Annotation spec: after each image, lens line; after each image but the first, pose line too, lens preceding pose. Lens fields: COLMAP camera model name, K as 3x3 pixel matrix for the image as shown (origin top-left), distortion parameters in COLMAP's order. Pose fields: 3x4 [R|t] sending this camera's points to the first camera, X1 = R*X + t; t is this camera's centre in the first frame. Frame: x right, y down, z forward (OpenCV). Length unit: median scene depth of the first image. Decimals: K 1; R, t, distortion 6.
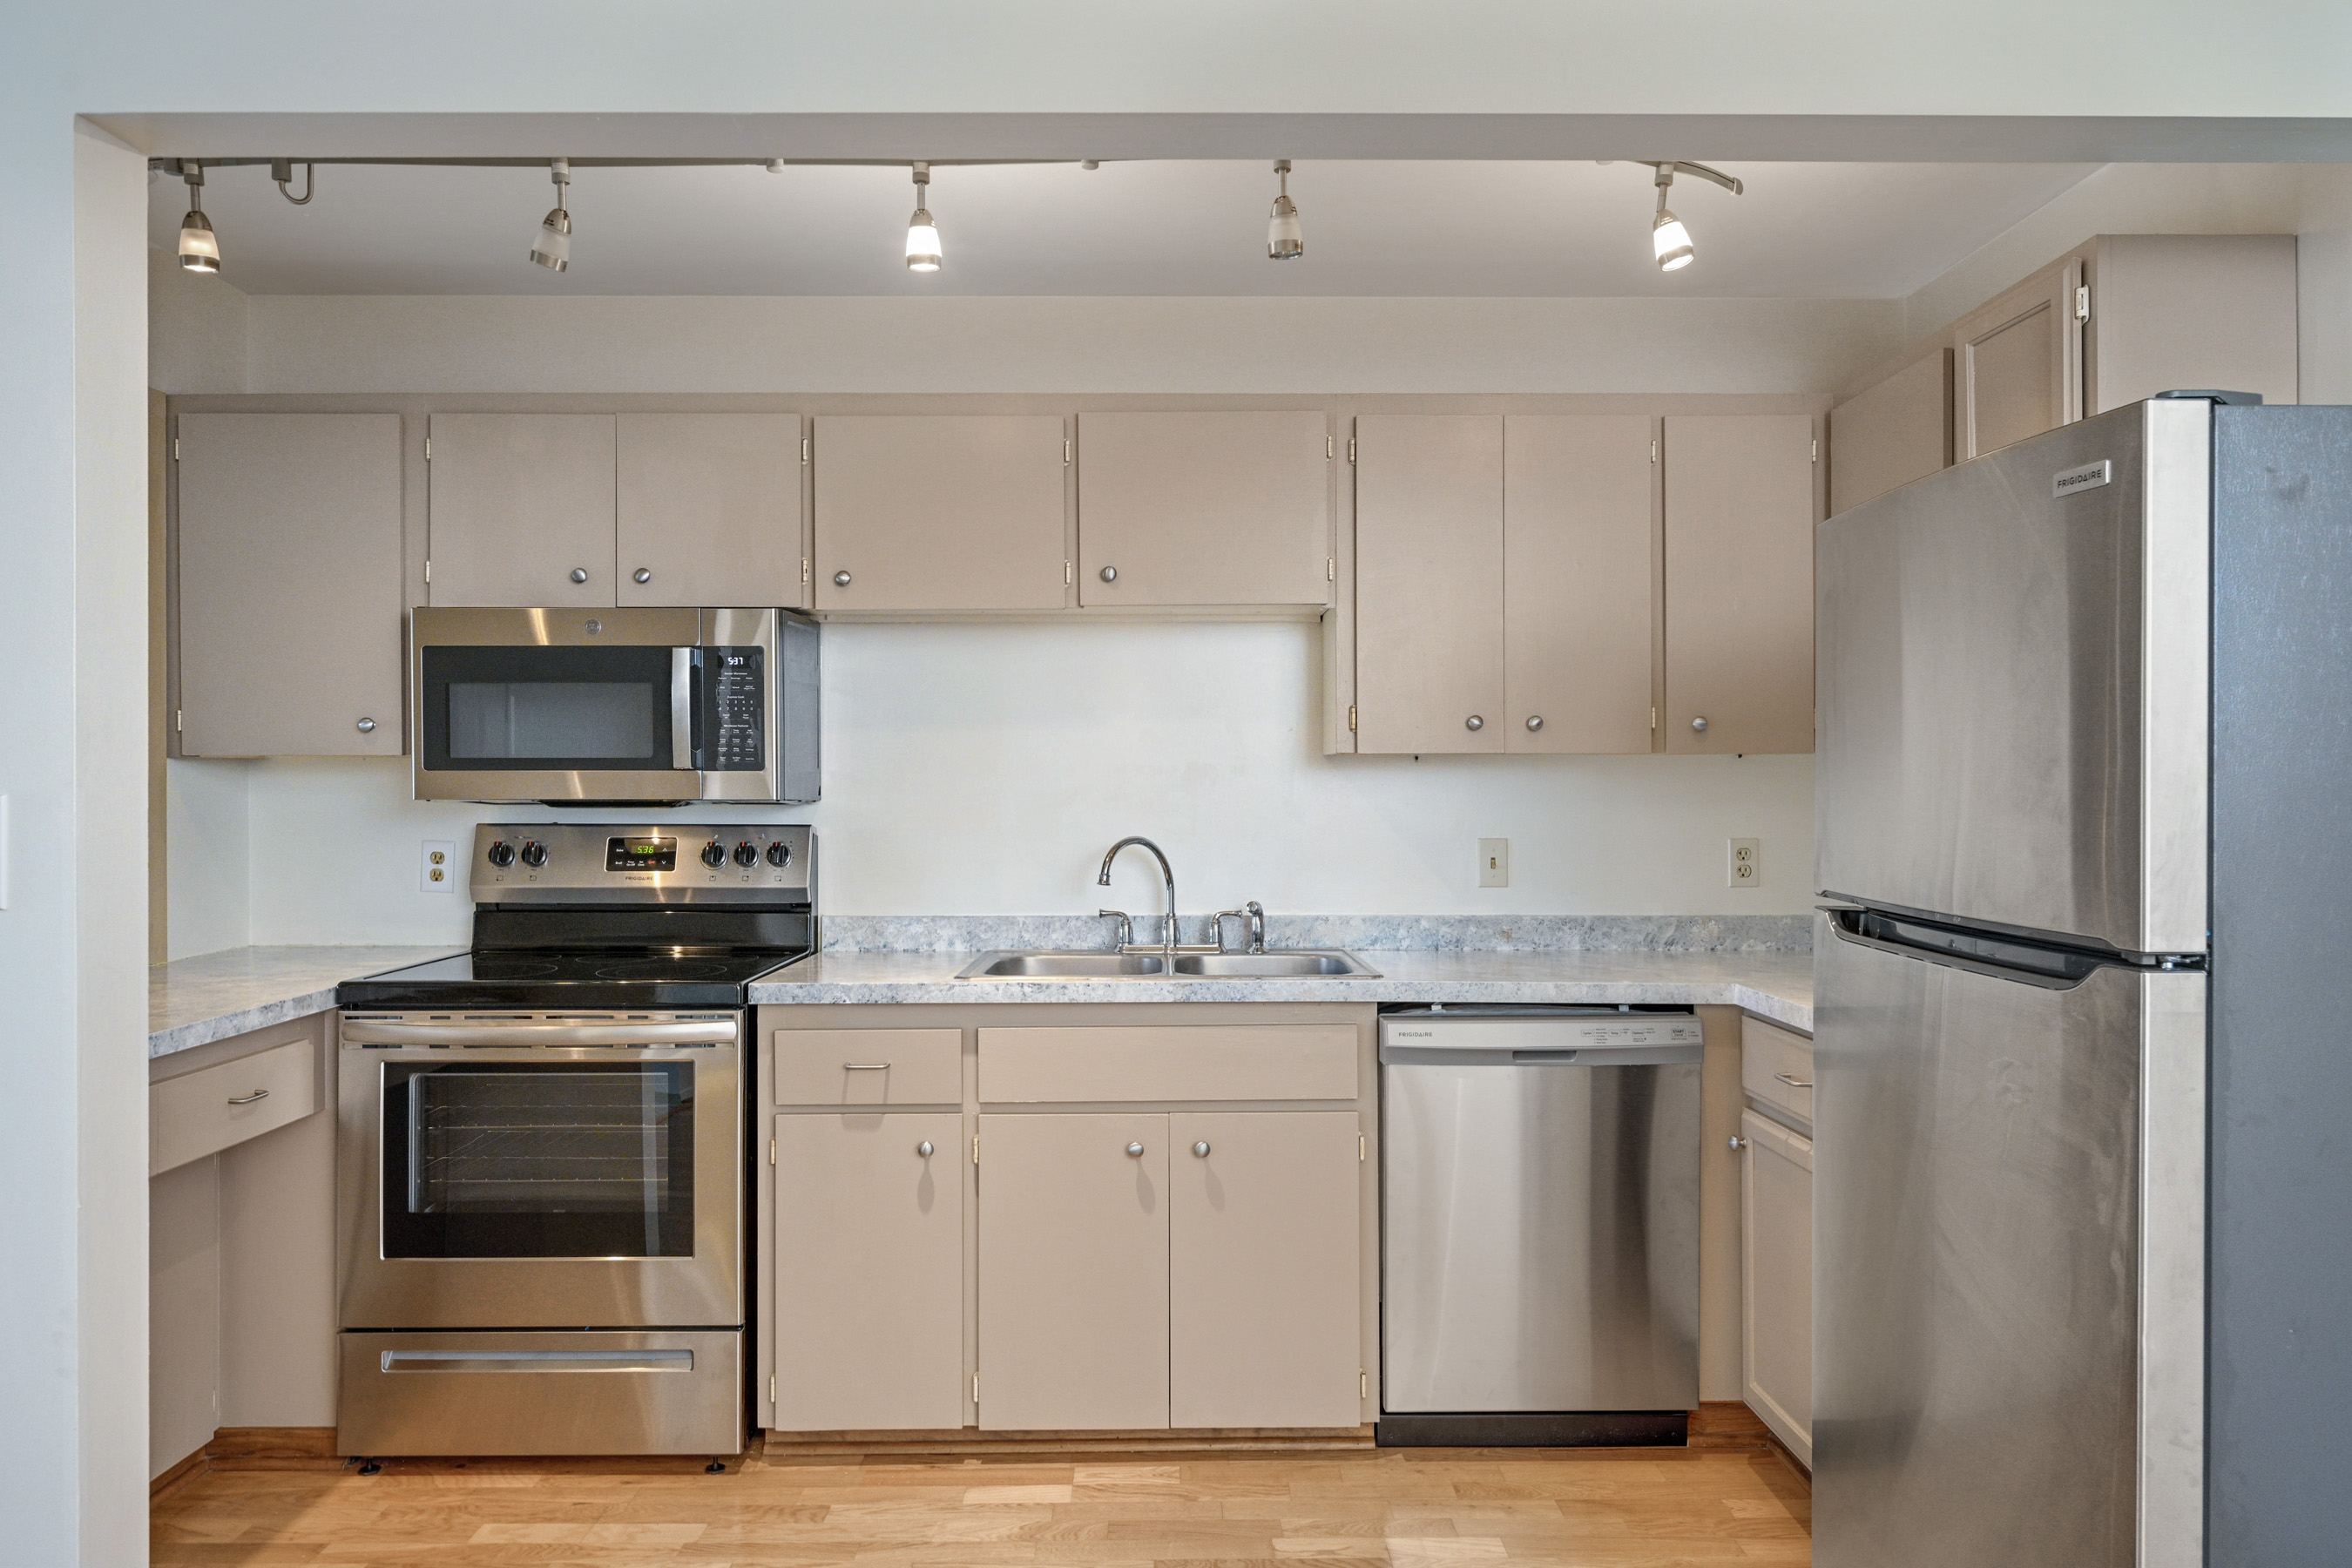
lens RADIAL K [[1533.4, 0, 1175.4], [0, 1533.4, 788.3], [0, 0, 1]] dist [-0.006790, 0.004188]
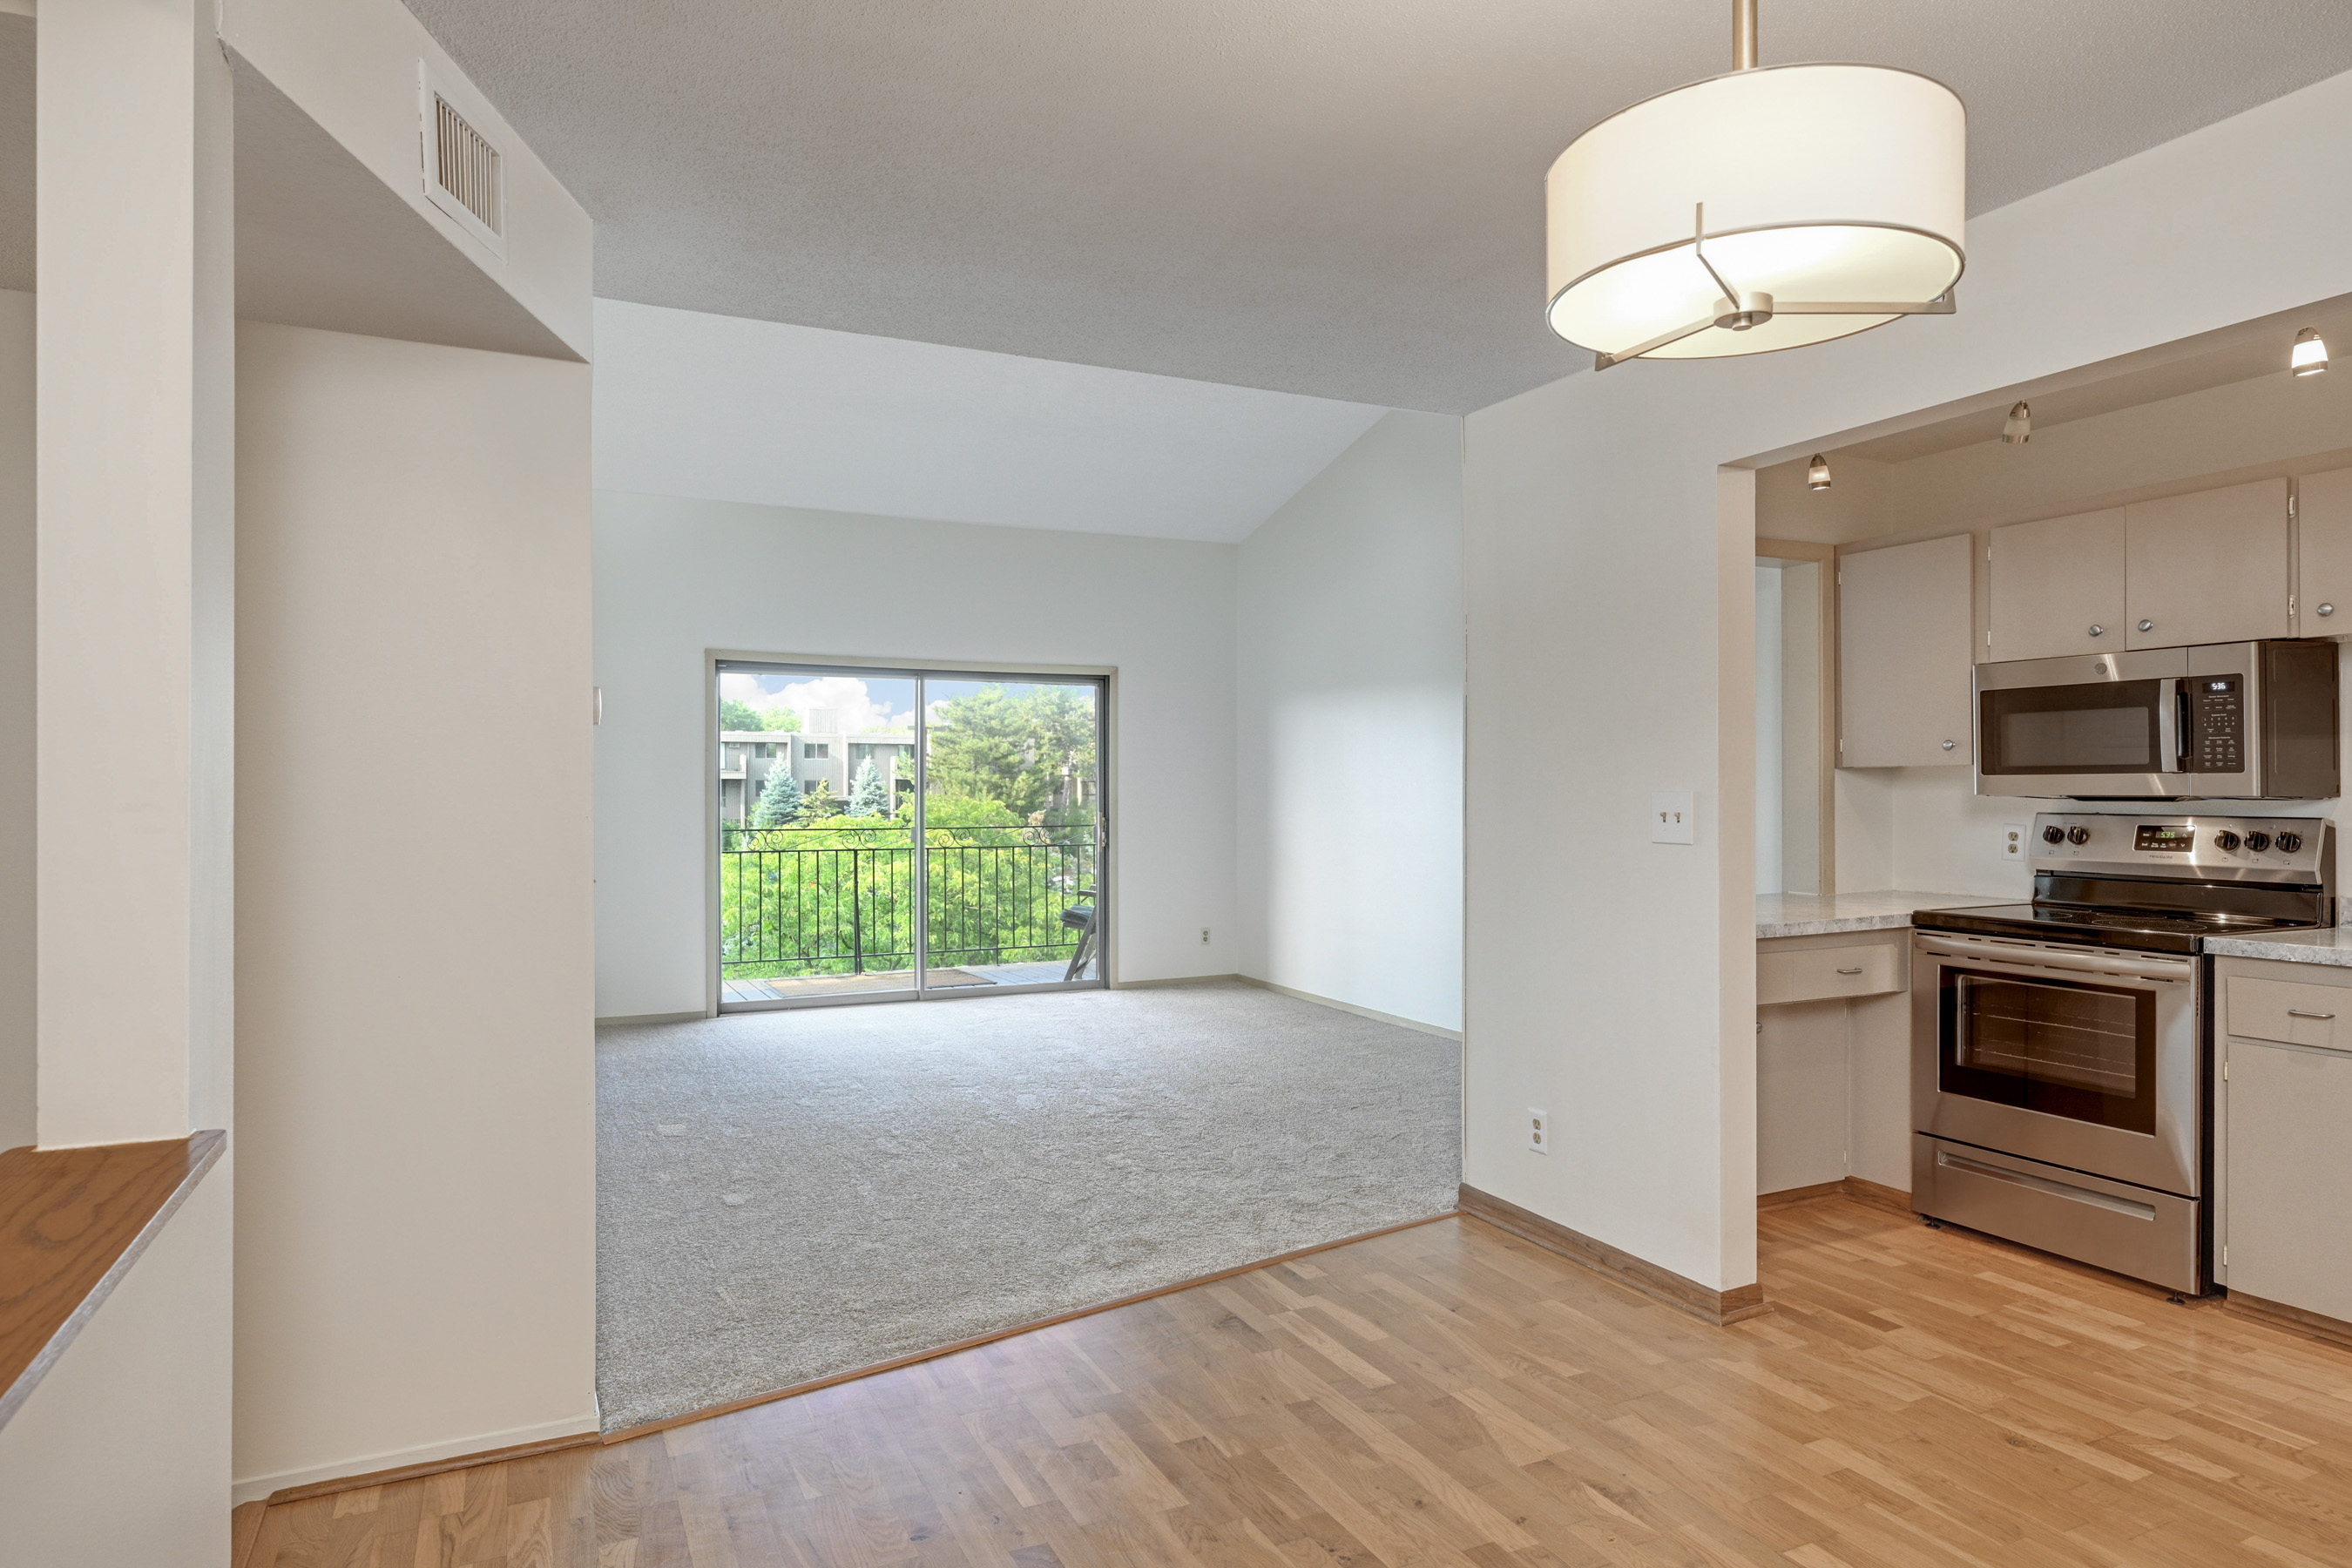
lens RADIAL K [[1368.5, 0, 1175.5], [0, 1368.5, 785.6], [0, 0, 1]] dist [0.000117, 0.000295]
pose [[0.422340, -0.003104, -0.906432, 0.405220], [0.003291, 0.999993, -0.001891, -0.001962], [0.906431, -0.002184, 0.422347, -0.281151]]
